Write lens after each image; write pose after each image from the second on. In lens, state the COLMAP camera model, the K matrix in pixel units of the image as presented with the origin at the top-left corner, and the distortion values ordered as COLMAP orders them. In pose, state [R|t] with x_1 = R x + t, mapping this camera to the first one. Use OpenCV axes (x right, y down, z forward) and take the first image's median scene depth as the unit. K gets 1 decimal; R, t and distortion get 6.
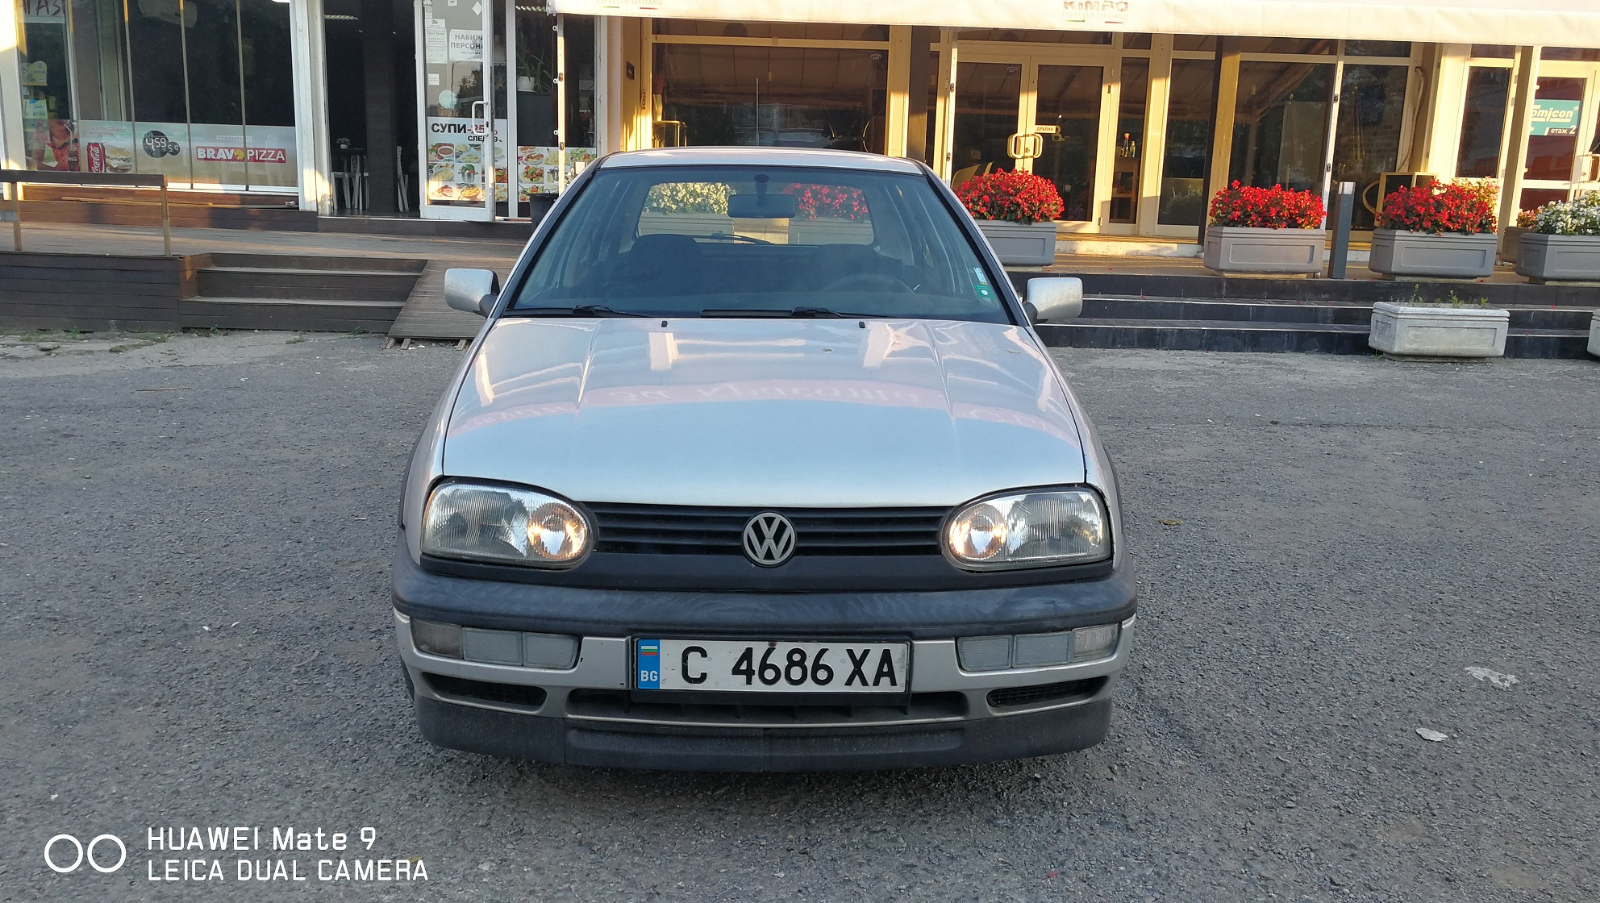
lens RADIAL K [[1278.0, 0, 800.0], [0, 1278.0, 451.5], [0, 0, 1]] dist [0.009154, -0.036774]
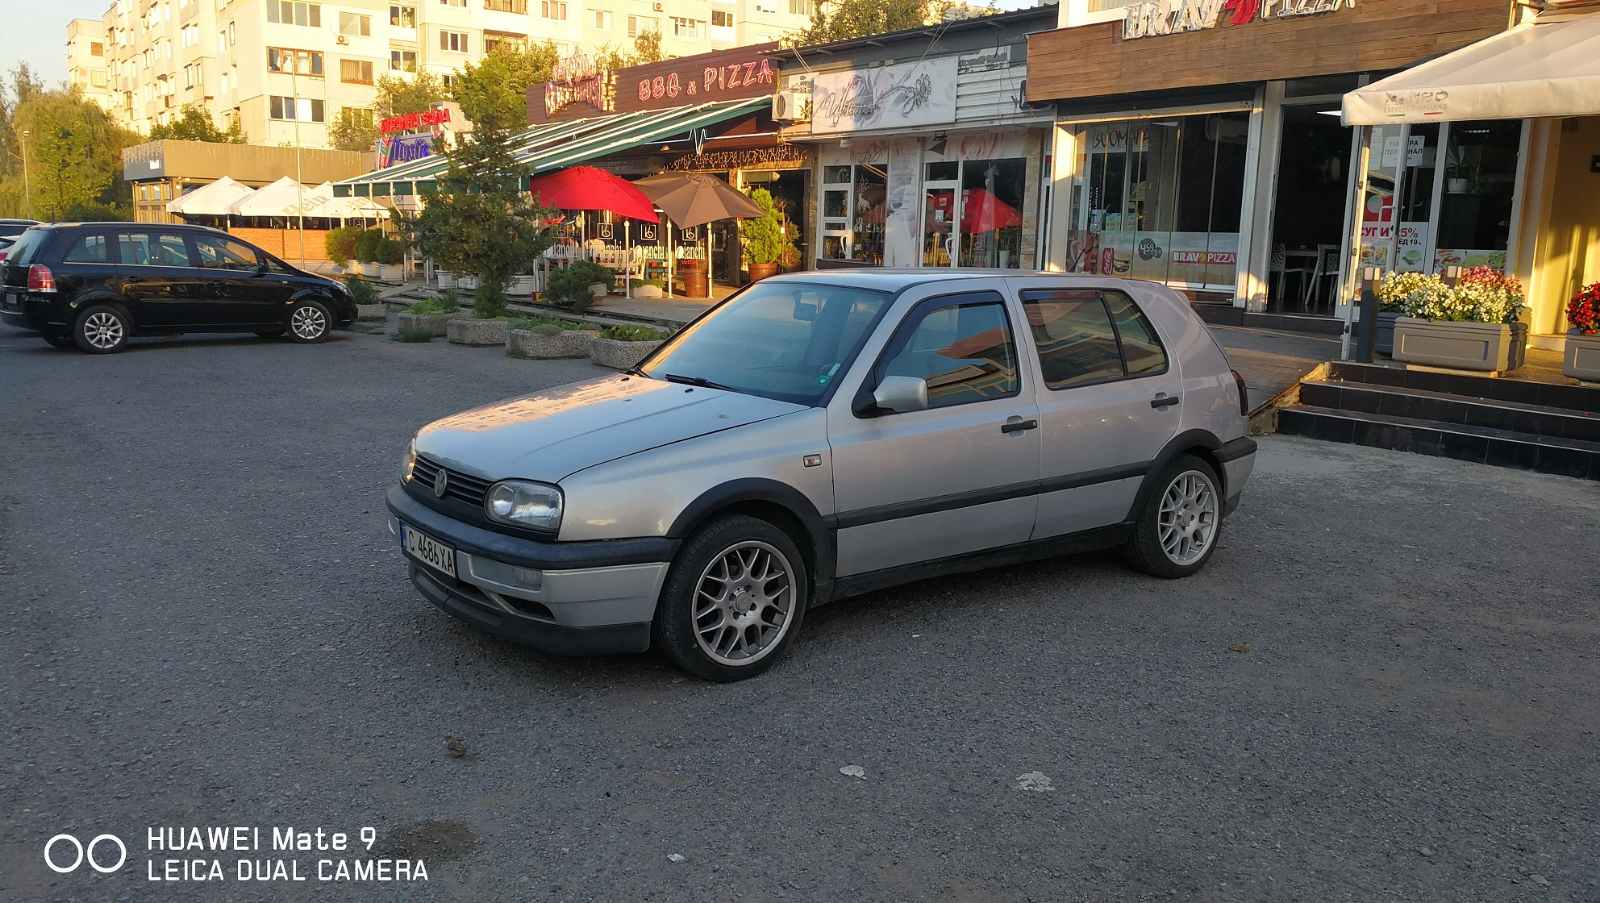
lens RADIAL K [[1278.0, 0, 800.0], [0, 1278.0, 451.5], [0, 0, 1]] dist [0.009154, -0.036774]
pose [[0.579657, 0.119902, -0.805991, 0.305027], [-0.177296, 0.983977, 0.018871, -0.017590], [0.795339, 0.131960, 0.591627, 0.051502]]
